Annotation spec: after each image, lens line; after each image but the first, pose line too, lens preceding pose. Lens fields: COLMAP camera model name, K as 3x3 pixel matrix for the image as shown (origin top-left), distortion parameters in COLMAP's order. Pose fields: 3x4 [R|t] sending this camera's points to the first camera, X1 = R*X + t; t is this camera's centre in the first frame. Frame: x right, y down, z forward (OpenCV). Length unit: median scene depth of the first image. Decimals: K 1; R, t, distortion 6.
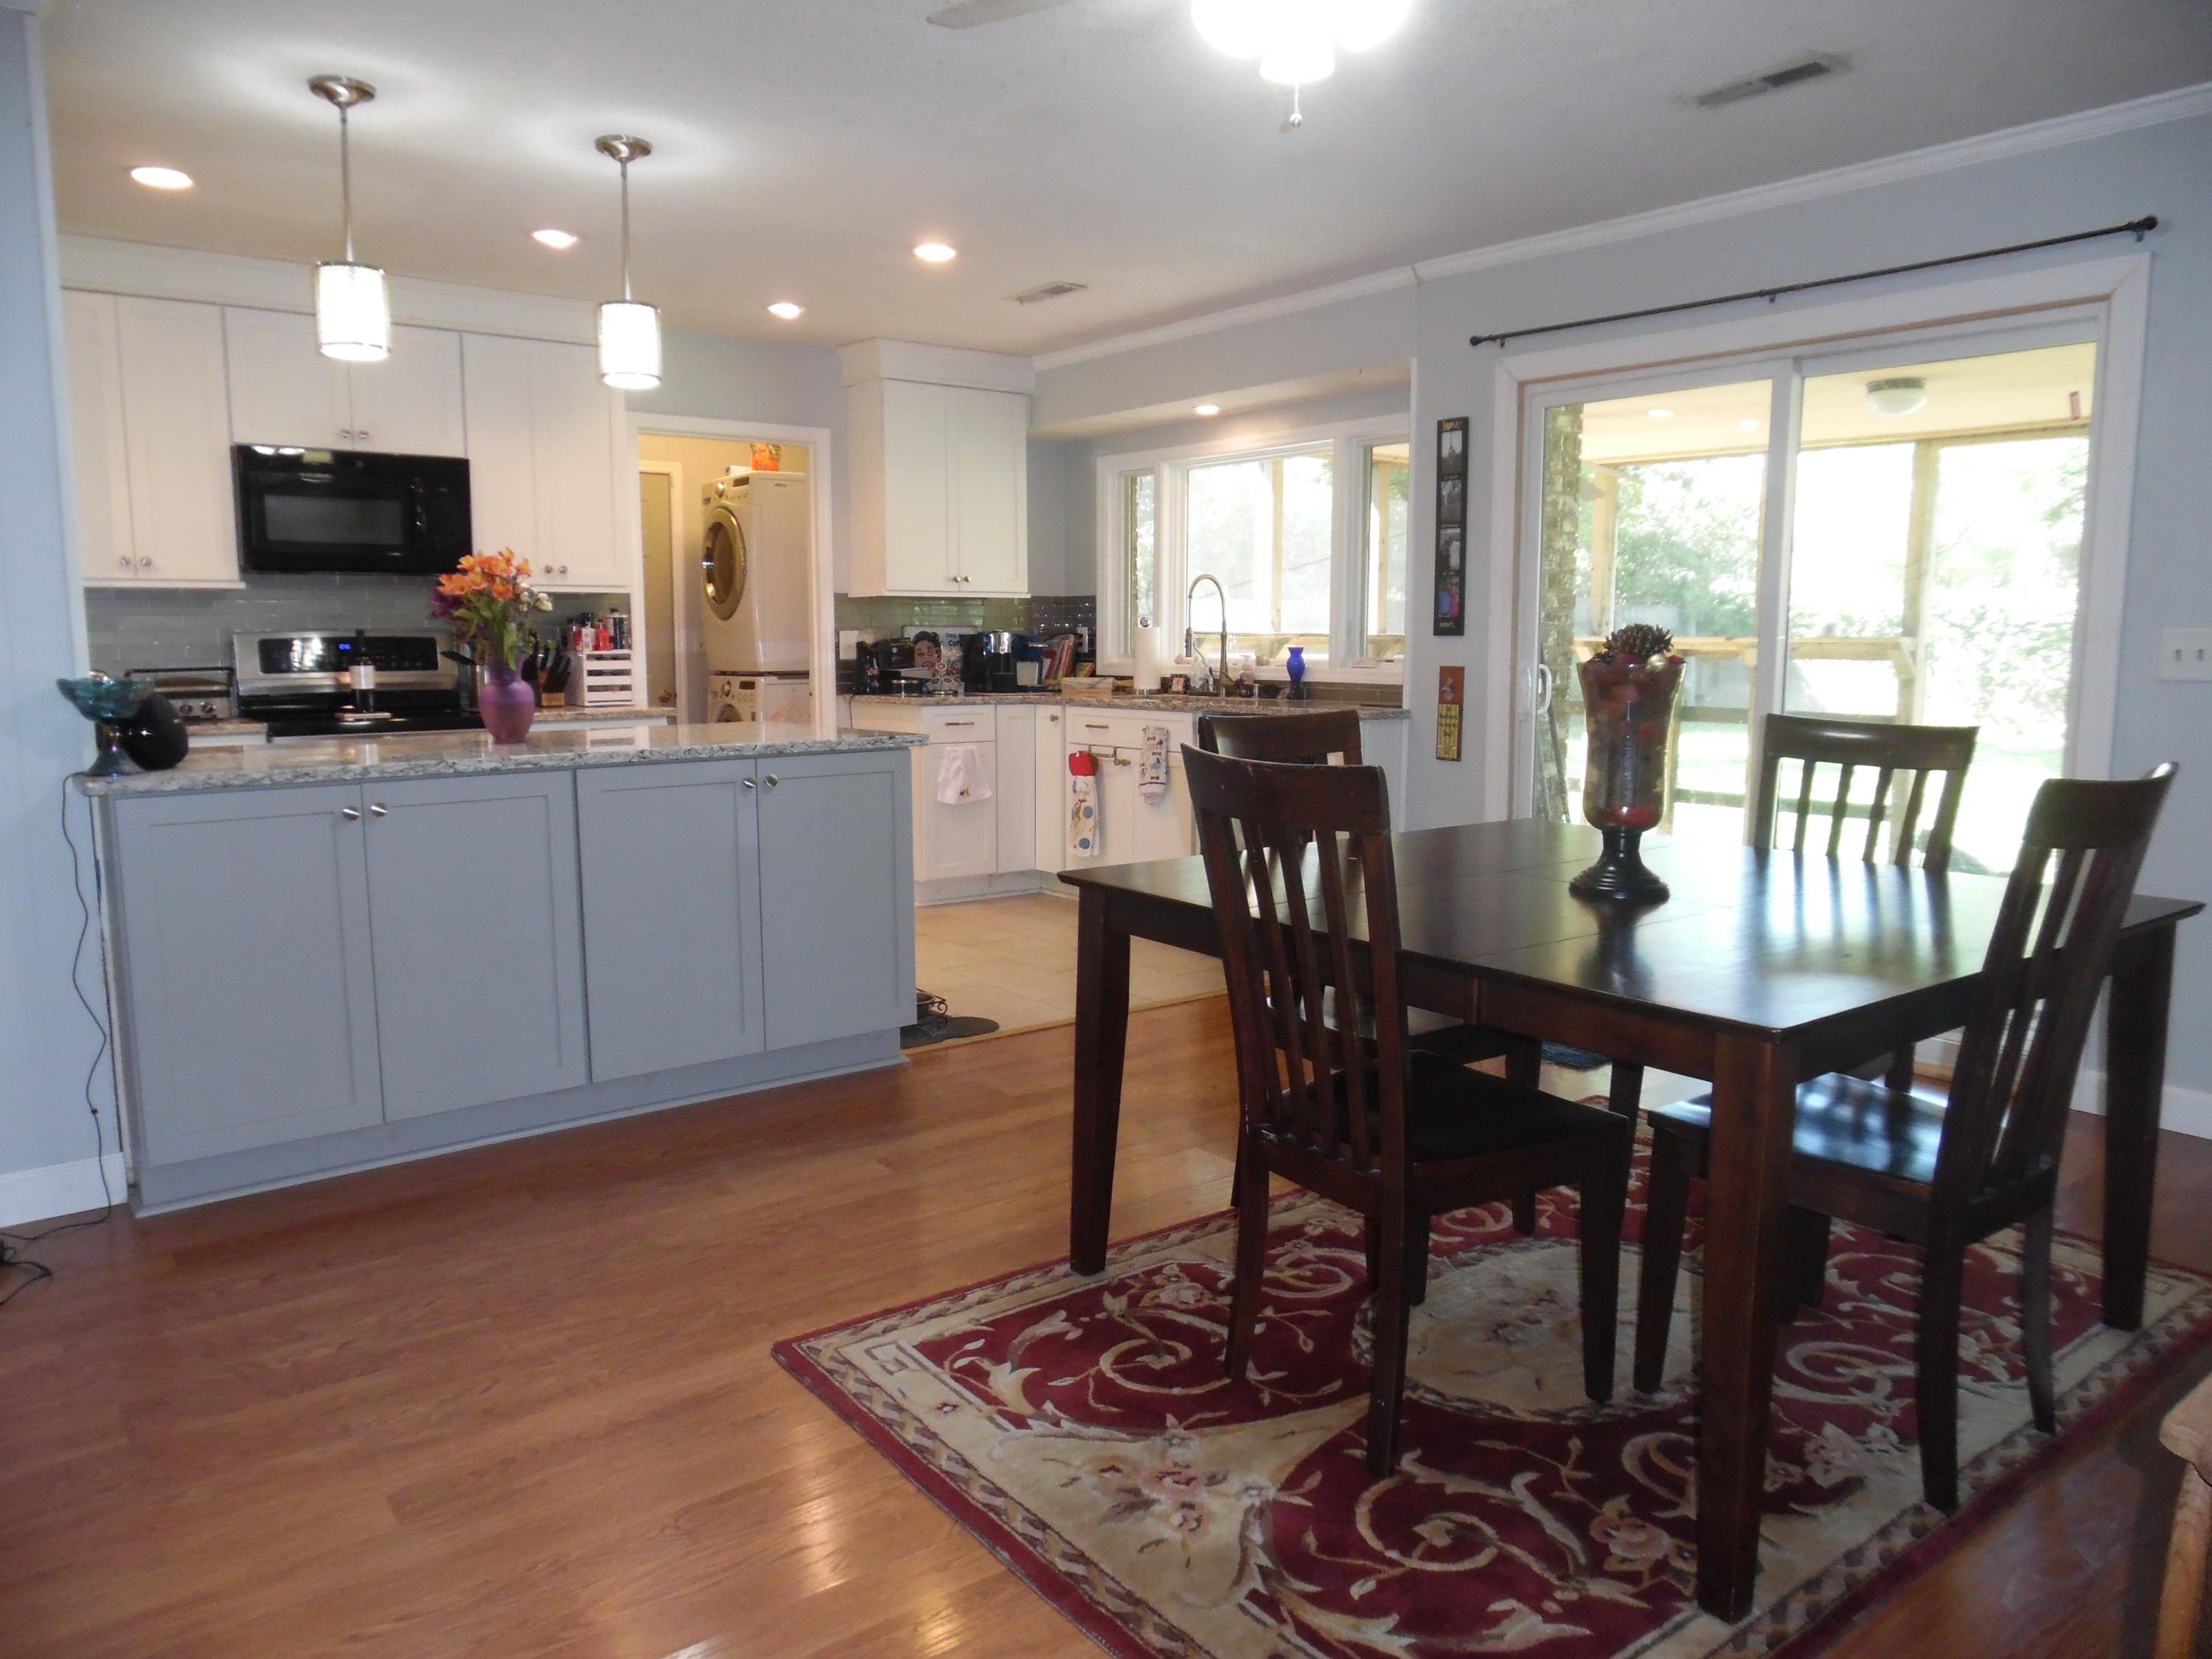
lens RADIAL K [[1538.9, 0, 1098.1], [0, 1538.9, 816.7], [0, 0, 1]] dist [-0.018835, -0.003037]
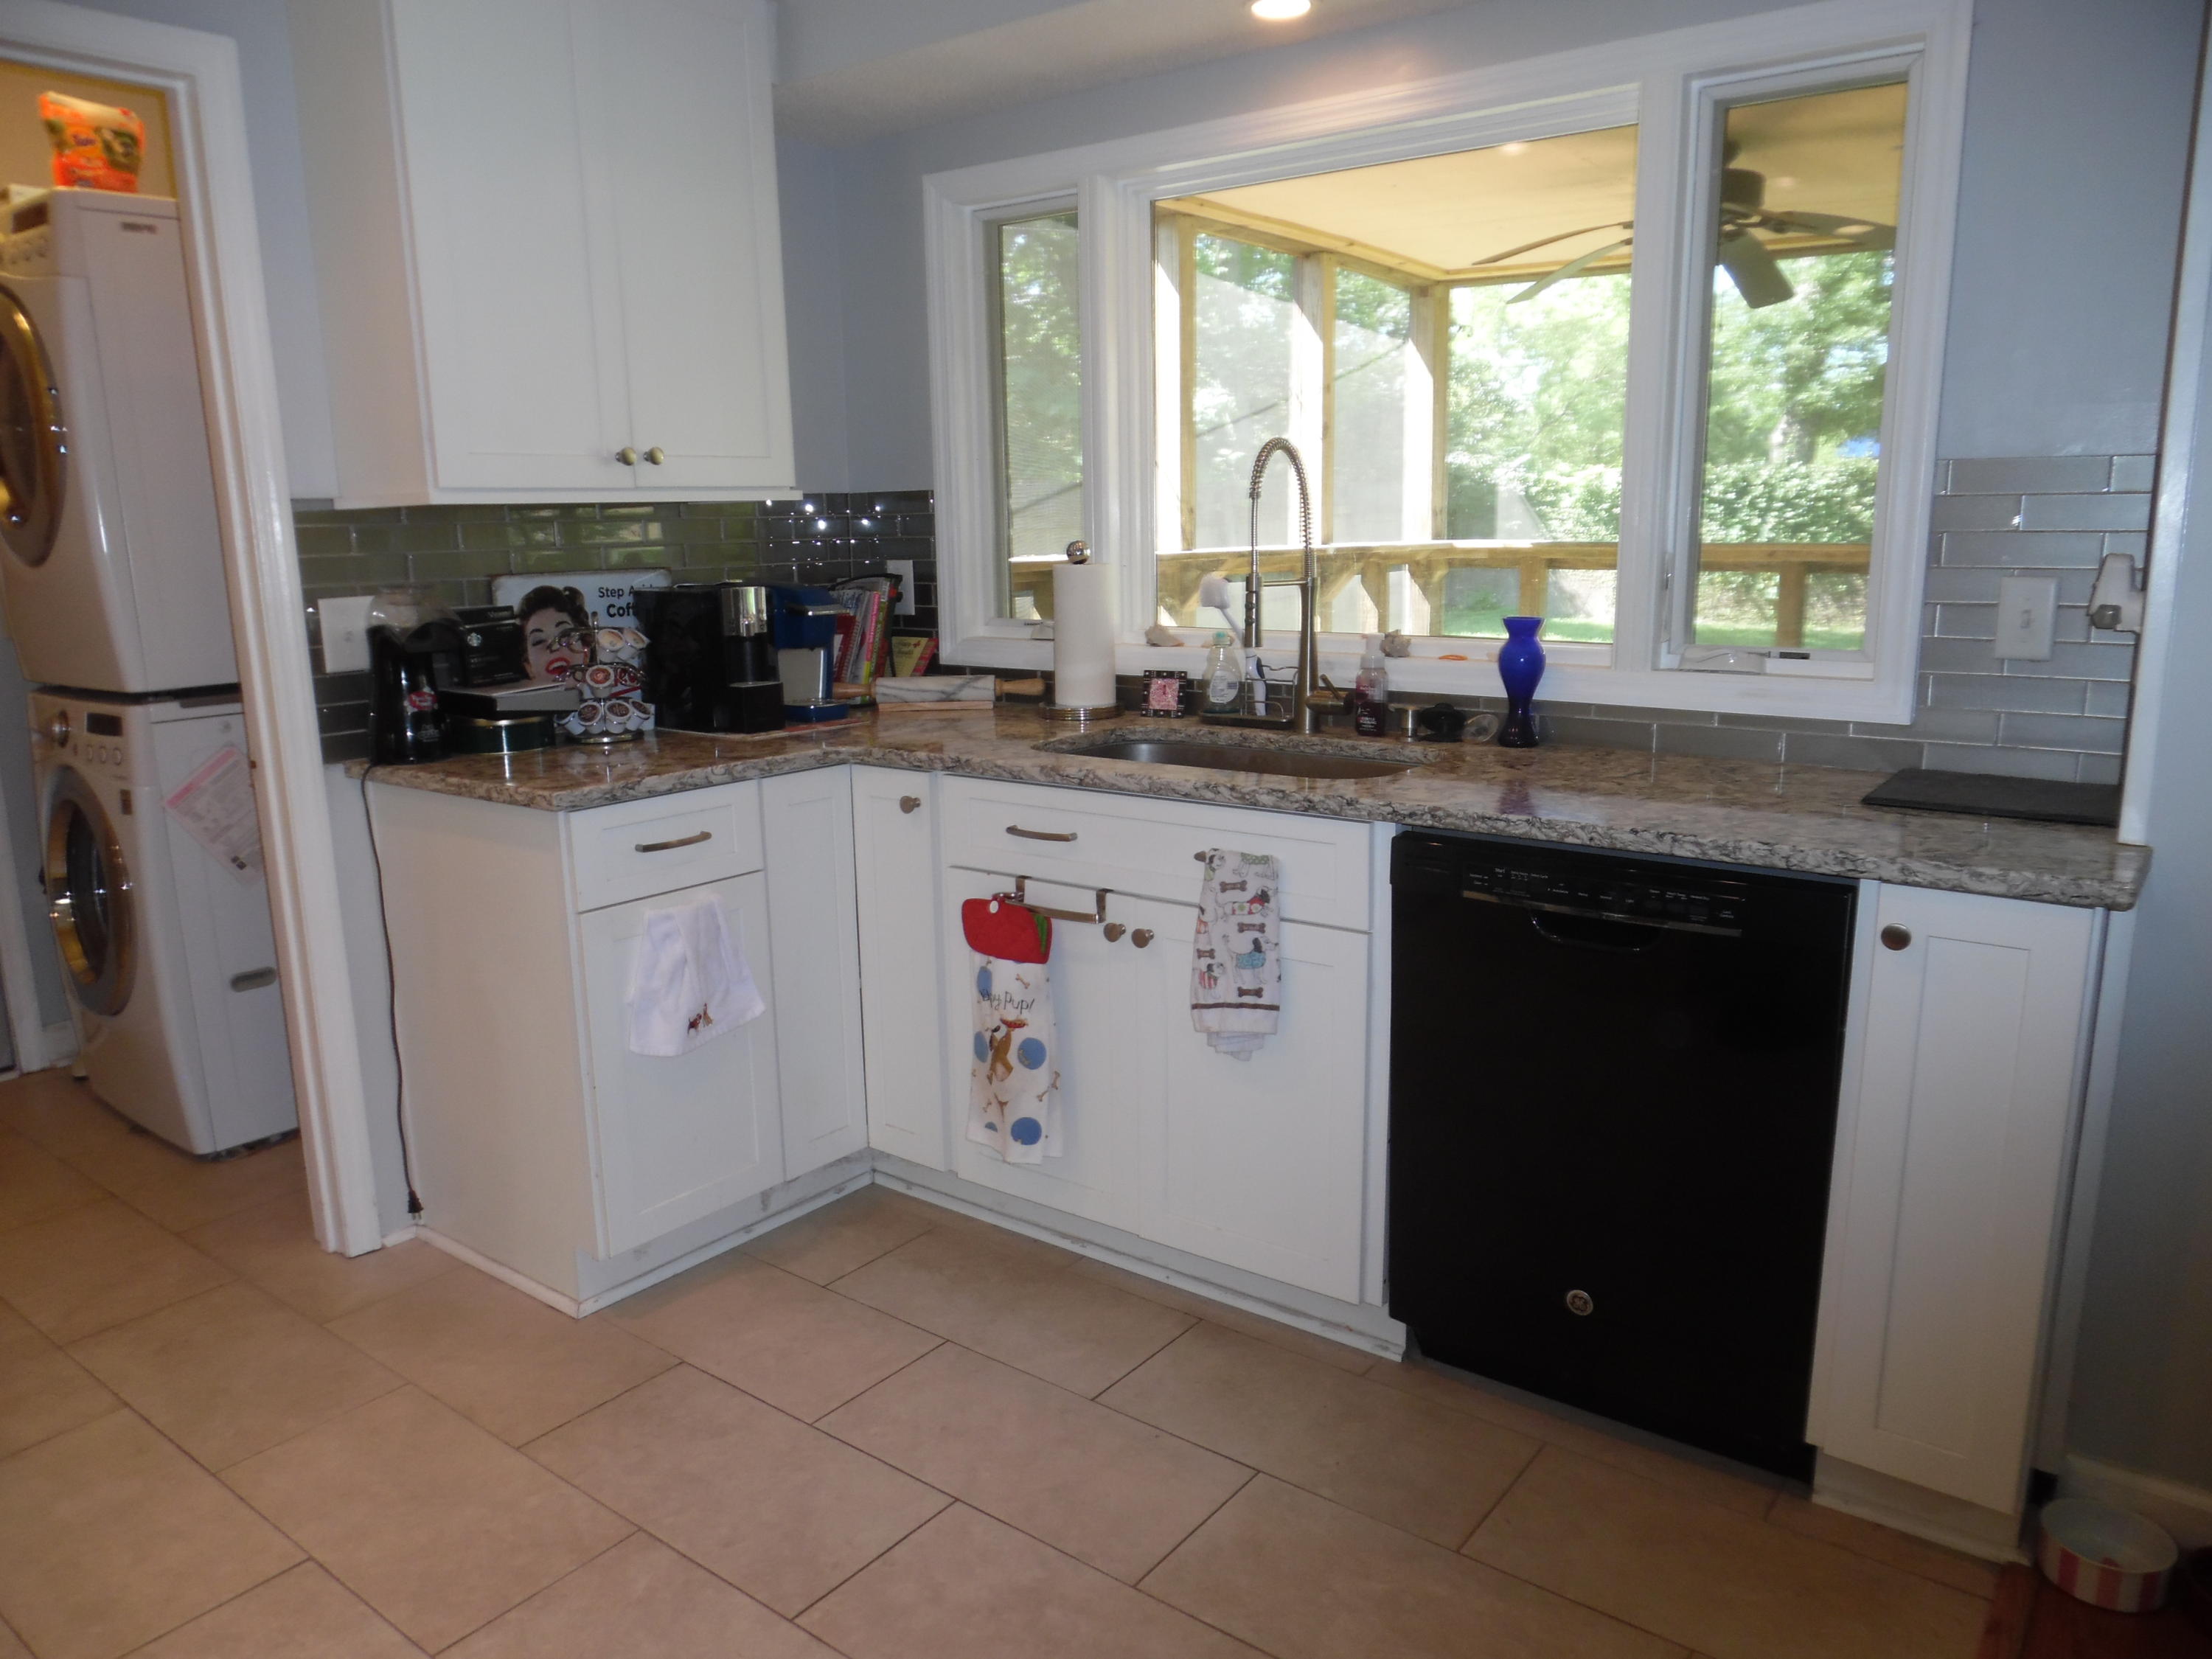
lens RADIAL K [[1538.9, 0, 1101.9], [0, 1538.9, 827.7], [0, 0, 1]] dist [-0.018835, -0.003037]
pose [[0.967048, -0.068802, 0.245123, -0.082580], [0.048305, 0.994888, 0.088681, -0.095365], [-0.249972, -0.073918, 0.965428, 0.625153]]
